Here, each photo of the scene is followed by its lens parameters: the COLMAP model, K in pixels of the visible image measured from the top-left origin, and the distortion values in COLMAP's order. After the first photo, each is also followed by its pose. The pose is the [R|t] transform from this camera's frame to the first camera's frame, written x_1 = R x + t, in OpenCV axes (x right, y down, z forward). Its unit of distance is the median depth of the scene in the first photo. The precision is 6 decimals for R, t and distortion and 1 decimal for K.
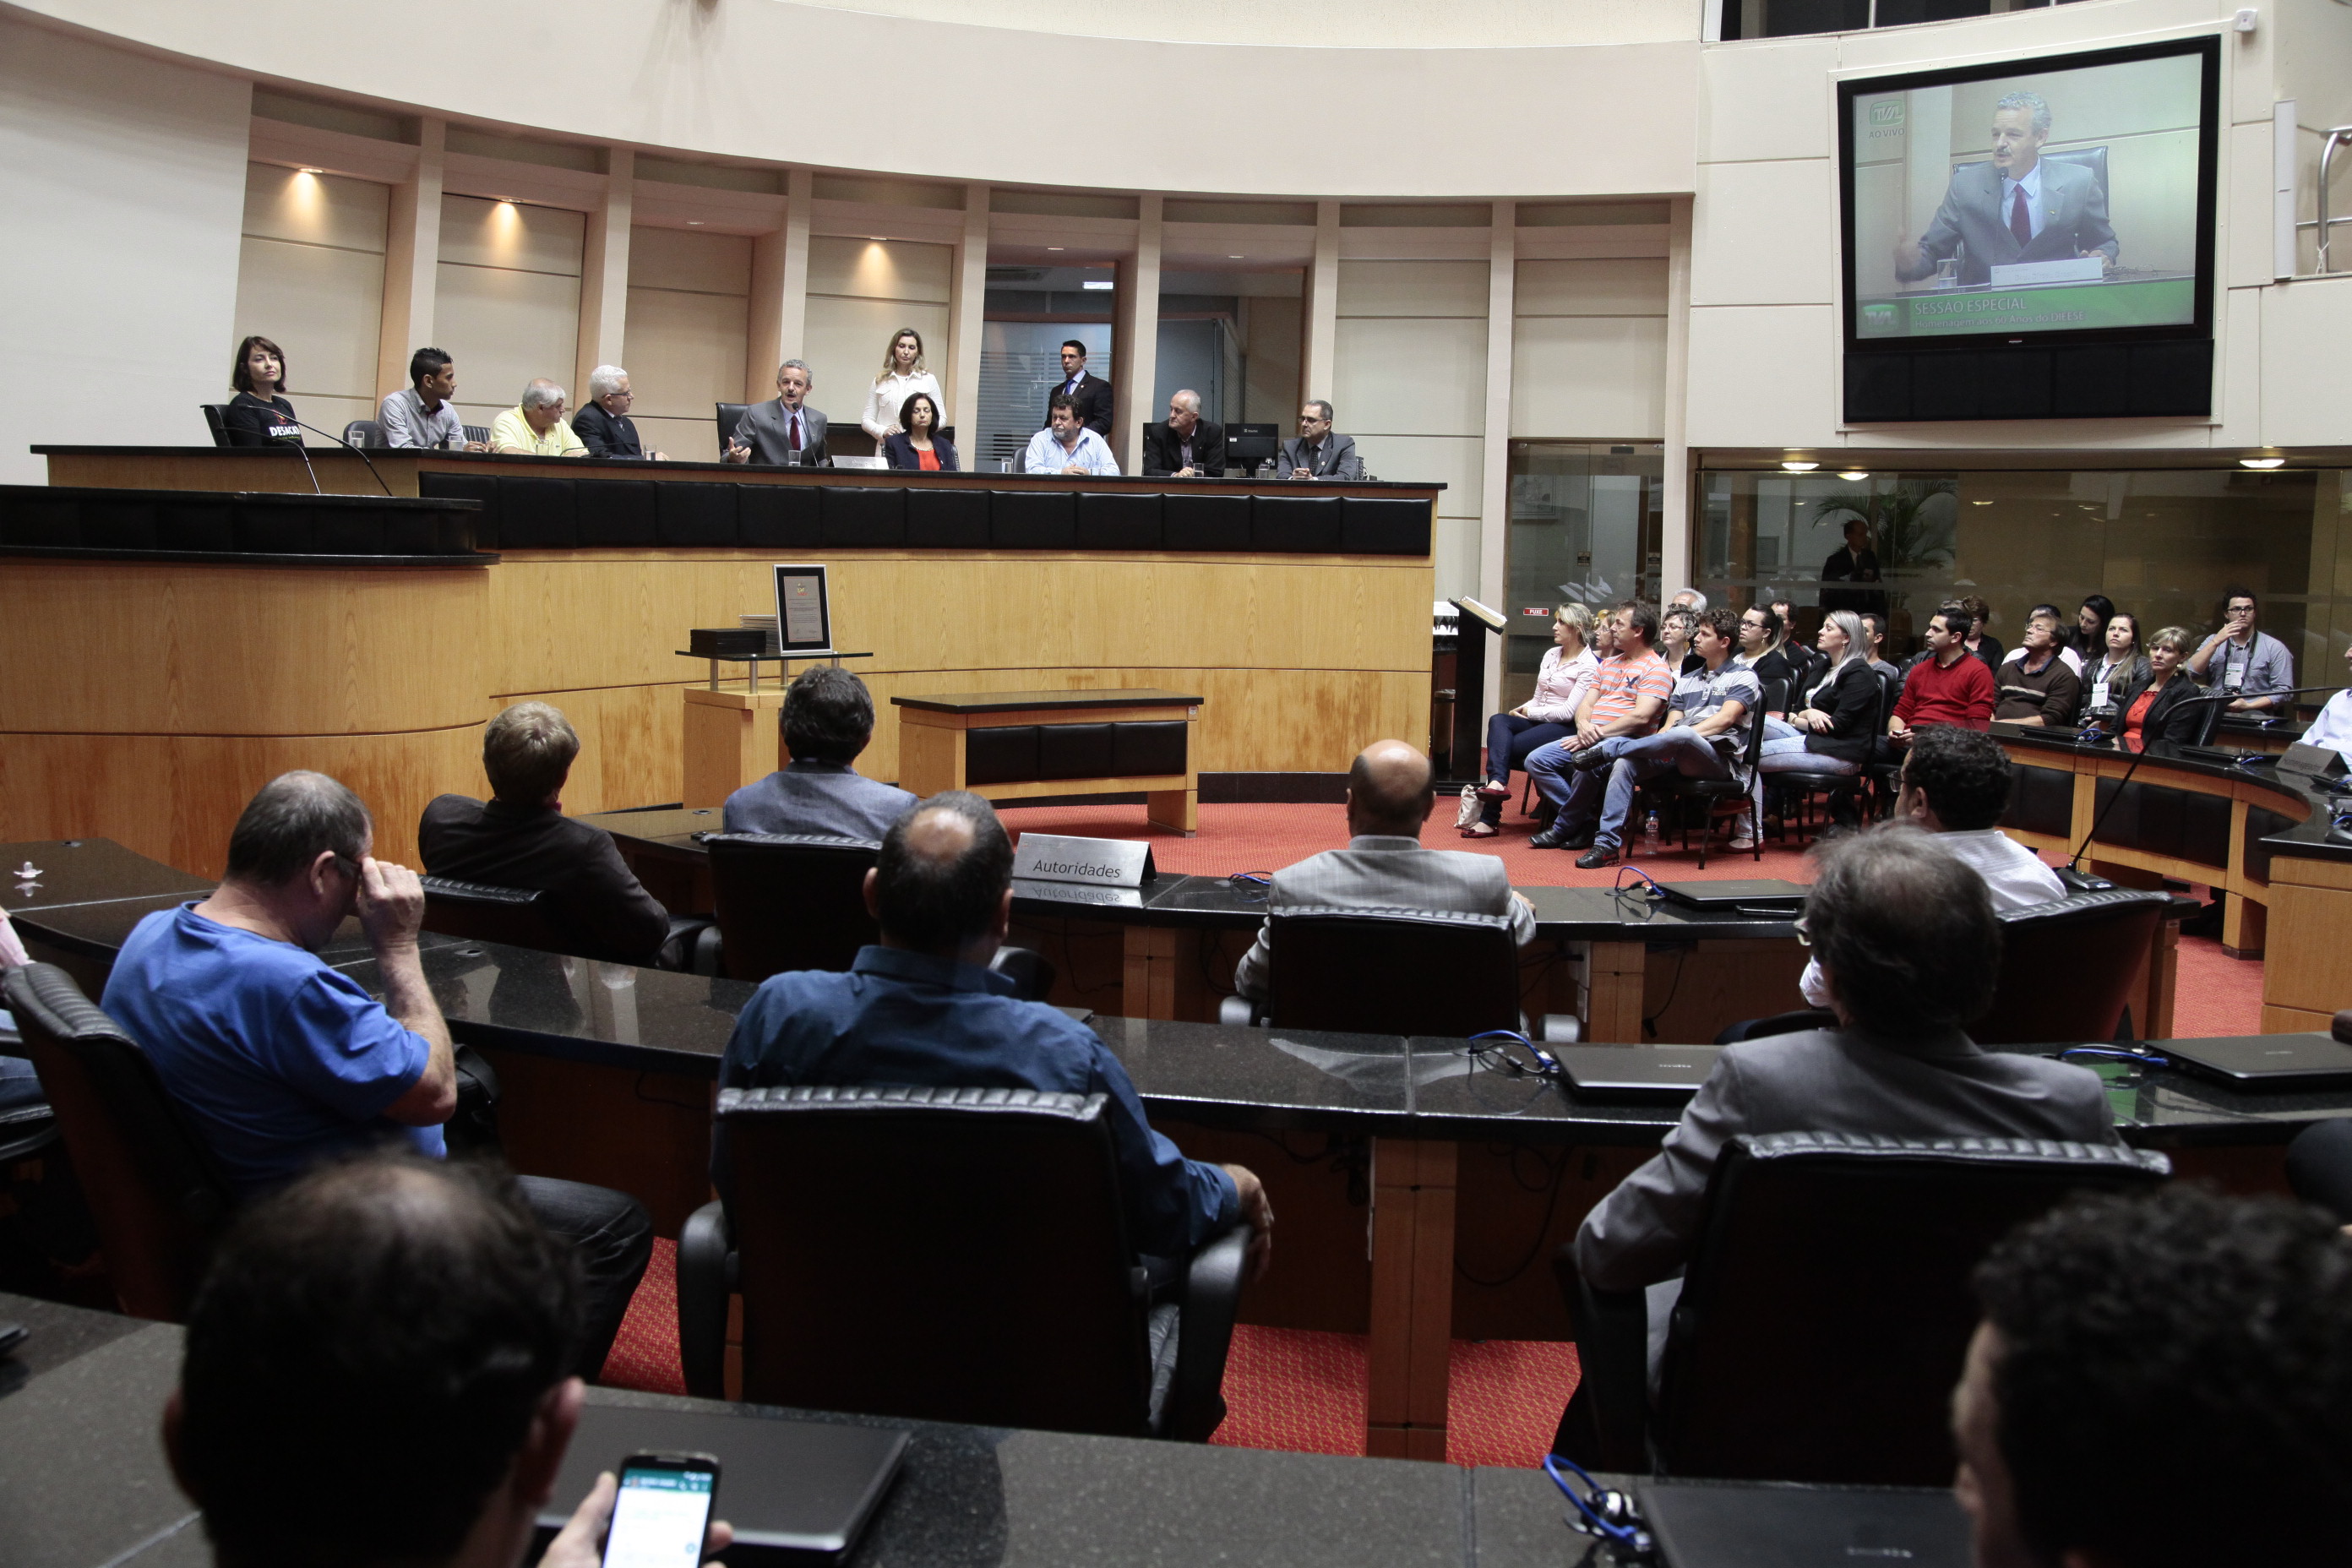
lens RADIAL K [[2259.6, 0, 1162.6], [0, 2259.6, 806.6], [0, 0, 1]] dist [0.000181, 0.000000]
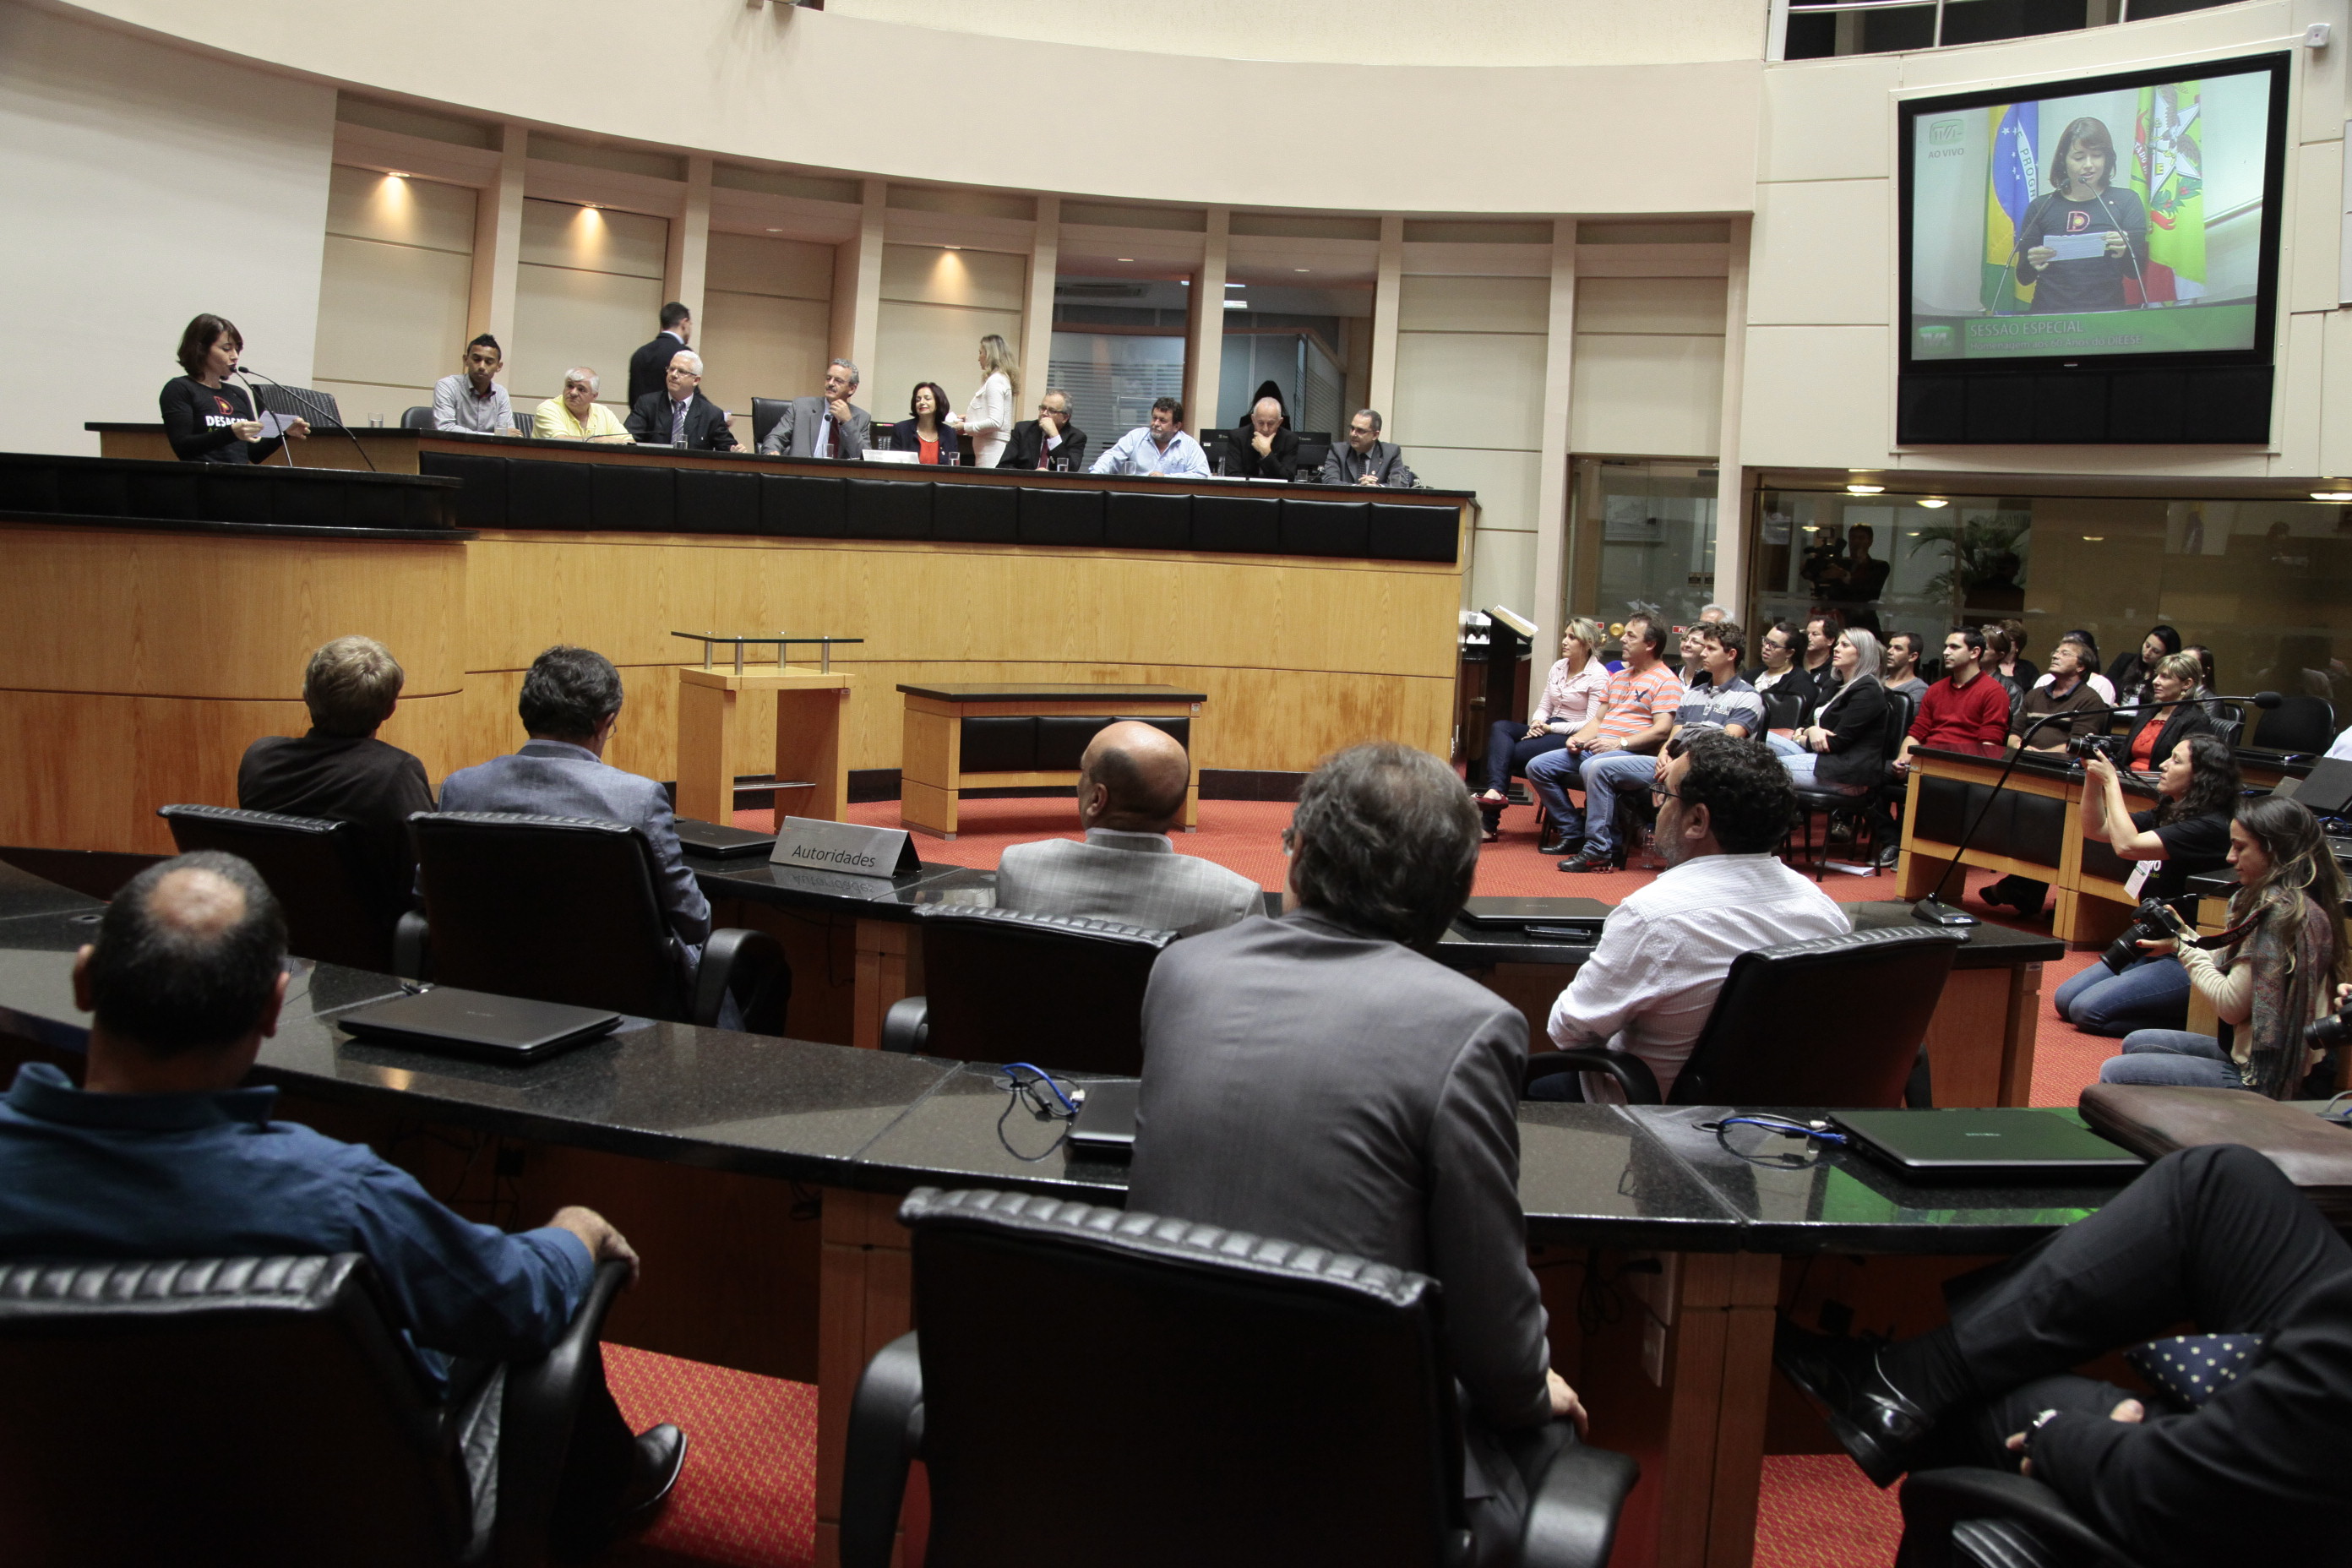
lens RADIAL K [[2059.0, 0, 1153.3], [0, 2059.0, 845.8], [0, 0, 1]] dist [-0.044677, 0.042465]
pose [[0.994203, 0.039292, -0.100087, 0.082599], [-0.037176, 0.999046, 0.022922, -0.000839], [0.100892, -0.019069, 0.994715, 0.071651]]
